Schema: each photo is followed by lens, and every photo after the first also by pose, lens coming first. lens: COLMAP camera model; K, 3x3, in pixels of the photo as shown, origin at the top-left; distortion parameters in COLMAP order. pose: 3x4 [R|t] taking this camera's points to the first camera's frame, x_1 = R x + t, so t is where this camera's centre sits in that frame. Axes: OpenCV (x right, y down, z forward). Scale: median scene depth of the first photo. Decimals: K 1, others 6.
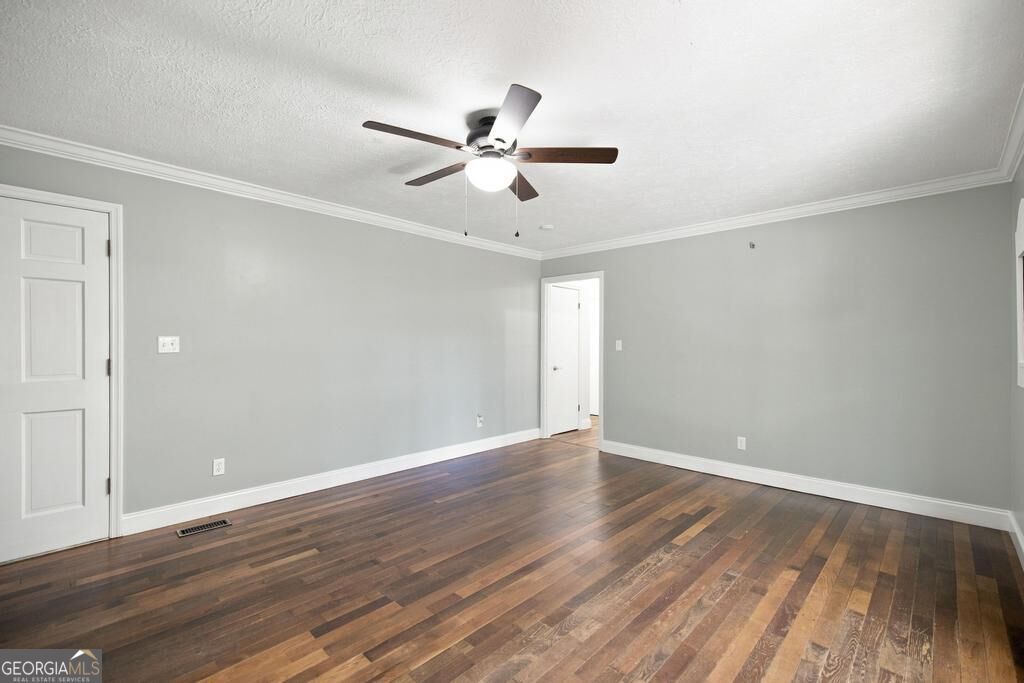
lens RADIAL K [[441.8, 0, 512.0], [0, 441.8, 341.5], [0, 0, 1]] dist [-0.000982, -0.000029]
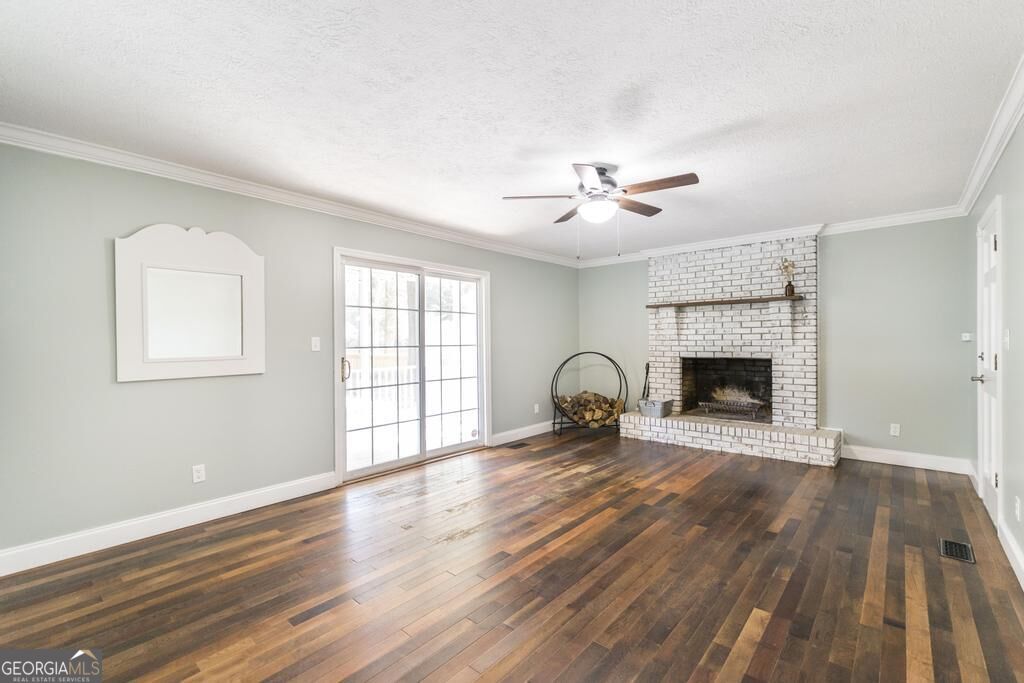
lens RADIAL K [[441.8, 0, 512.0], [0, 441.8, 341.5], [0, 0, 1]] dist [-0.000982, -0.000029]
pose [[-0.998892, 0.004626, -0.046834, 0.264241], [0.004635, 0.999989, -0.000081, 0.006358], [0.046833, -0.000298, -0.998903, 2.245218]]
